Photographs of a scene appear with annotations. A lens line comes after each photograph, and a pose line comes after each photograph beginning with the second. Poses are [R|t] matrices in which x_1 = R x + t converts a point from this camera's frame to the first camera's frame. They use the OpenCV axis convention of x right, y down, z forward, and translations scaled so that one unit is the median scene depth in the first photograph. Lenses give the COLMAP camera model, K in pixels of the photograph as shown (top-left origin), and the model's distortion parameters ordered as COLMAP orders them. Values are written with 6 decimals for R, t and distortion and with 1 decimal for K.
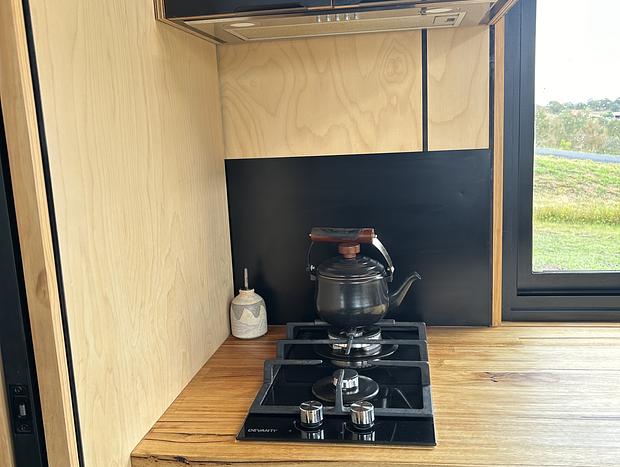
lens RADIAL K [[617.5, 0, 309.0], [0, 617.5, 232.9], [0, 0, 1]] dist [0.009901, 0.000000]
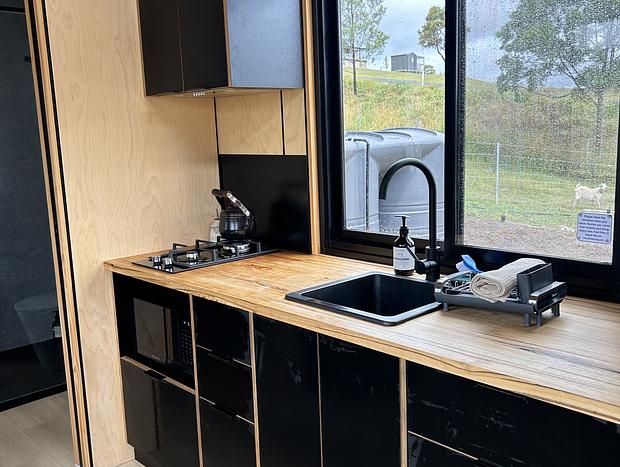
lens RADIAL K [[617.5, 0, 311.6], [0, 617.5, 234.1], [0, 0, 1]] dist [0.009901, 0.000000]
pose [[0.811446, 0.120213, -0.571931, 1.376628], [-0.105827, 0.992662, 0.058501, -0.011962], [0.574767, 0.013056, 0.818213, -0.485683]]
